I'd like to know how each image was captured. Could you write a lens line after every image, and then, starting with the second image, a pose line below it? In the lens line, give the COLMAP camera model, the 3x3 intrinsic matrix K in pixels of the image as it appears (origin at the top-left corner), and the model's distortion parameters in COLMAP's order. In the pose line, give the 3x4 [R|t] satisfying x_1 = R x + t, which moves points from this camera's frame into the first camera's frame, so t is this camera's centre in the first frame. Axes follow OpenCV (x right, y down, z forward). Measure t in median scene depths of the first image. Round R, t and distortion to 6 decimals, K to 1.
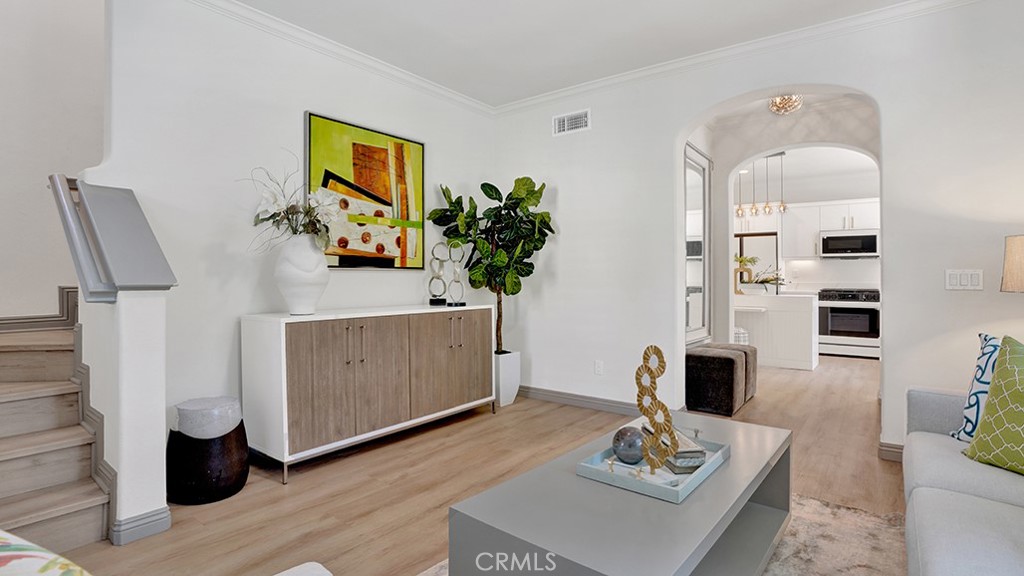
lens RADIAL K [[494.0, 0, 509.1], [0, 494.0, 273.1], [0, 0, 1]] dist [-0.049076, 0.000137]
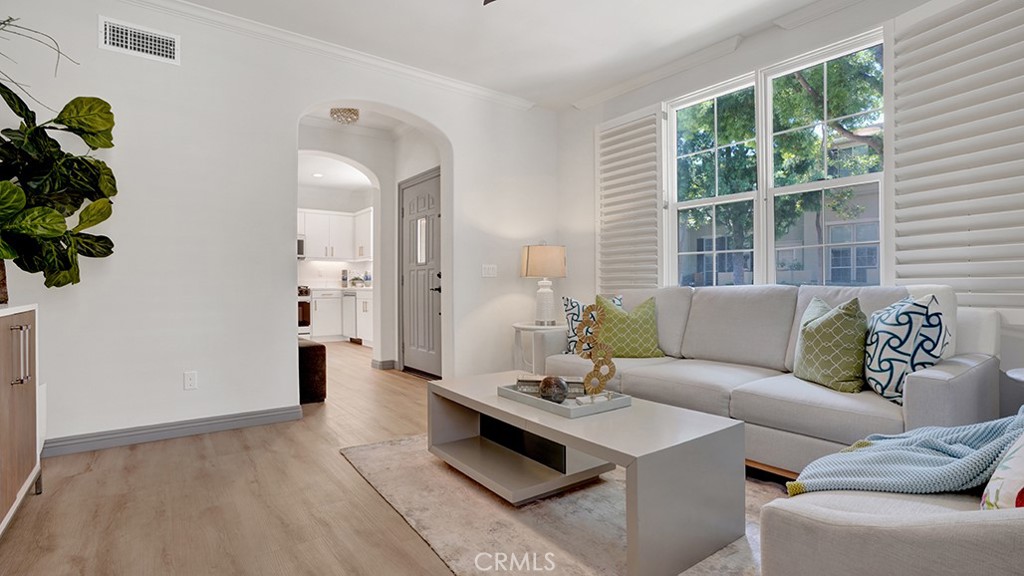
lens RADIAL K [[486.0, 0, 512.0], [0, 486.0, 288.0], [0, 0, 1]] dist [-0.062565, 0.029882]
pose [[0.232491, -0.003534, 0.972592, -0.498754], [-0.018832, 0.999790, 0.008135, 0.036062], [-0.972416, -0.020208, 0.232375, 0.399689]]
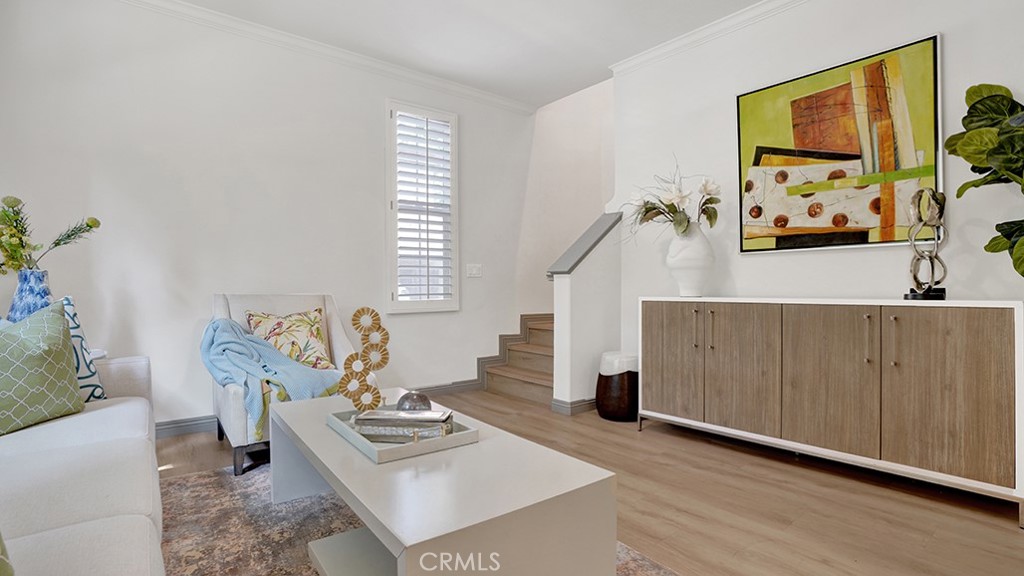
lens RADIAL K [[495.1, 0, 512.0], [0, 495.1, 288.0], [0, 0, 1]] dist [-0.040139, 0.000746]
pose [[-0.223105, 0.006931, -0.974770, 0.625134], [0.019982, 0.999797, 0.002536, 0.045759], [0.974590, -0.018912, -0.223198, 0.727710]]
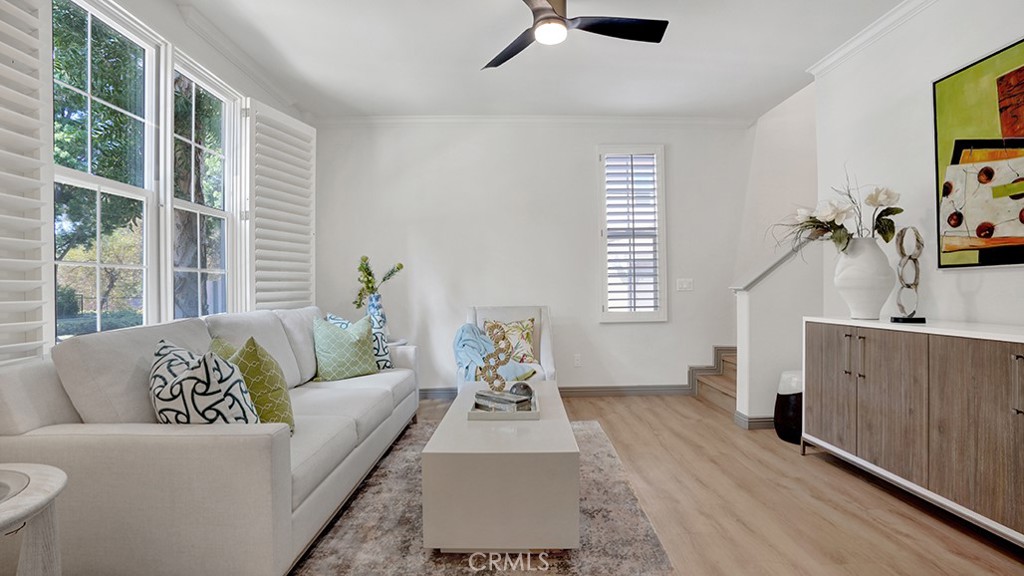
lens RADIAL K [[486.0, 0, 512.0], [0, 486.0, 288.0], [0, 0, 1]] dist [-0.062565, 0.029882]
pose [[-0.778027, 0.010192, -0.628148, 0.625271], [0.021741, 0.999706, -0.010707, 0.014010], [0.627854, -0.021987, -0.778021, 1.103075]]
